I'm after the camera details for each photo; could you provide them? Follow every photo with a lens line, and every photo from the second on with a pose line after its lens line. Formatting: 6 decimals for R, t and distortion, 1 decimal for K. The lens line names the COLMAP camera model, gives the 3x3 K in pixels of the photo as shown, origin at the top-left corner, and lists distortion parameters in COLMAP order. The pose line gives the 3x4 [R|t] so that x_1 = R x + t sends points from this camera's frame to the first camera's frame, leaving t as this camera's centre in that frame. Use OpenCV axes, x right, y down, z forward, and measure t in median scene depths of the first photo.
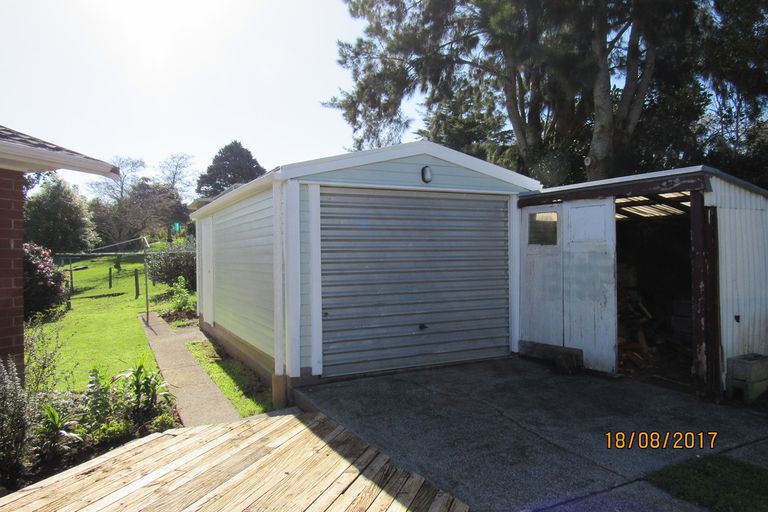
lens RADIAL K [[552.1, 0, 384.0], [0, 552.1, 256.0], [0, 0, 1]] dist [-0.005045, 0.001209]
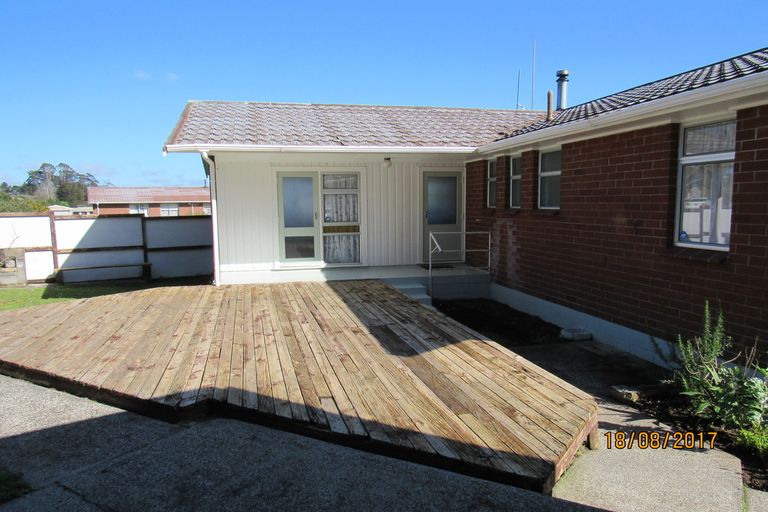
lens RADIAL K [[552.1, 0, 384.0], [0, 552.1, 256.0], [0, 0, 1]] dist [-0.005045, 0.001209]
pose [[-0.843928, 0.070635, -0.531786, 0.378402], [0.021962, 0.995012, 0.097310, -0.012775], [0.536007, 0.070444, -0.841269, 1.671024]]
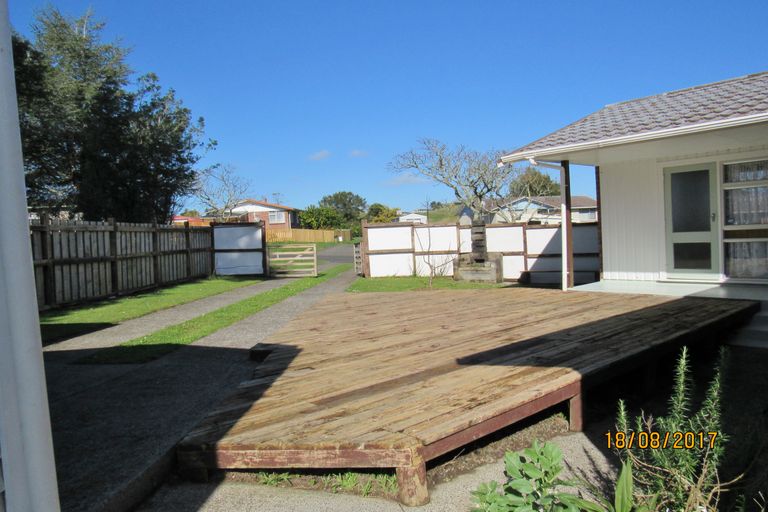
lens RADIAL K [[552.1, 0, 384.0], [0, 552.1, 256.0], [0, 0, 1]] dist [-0.005045, 0.001209]
pose [[-0.871711, 0.031076, 0.489034, -0.782374], [0.052519, 0.998164, 0.030187, 0.070335], [-0.487198, 0.051998, -0.871742, 1.730246]]
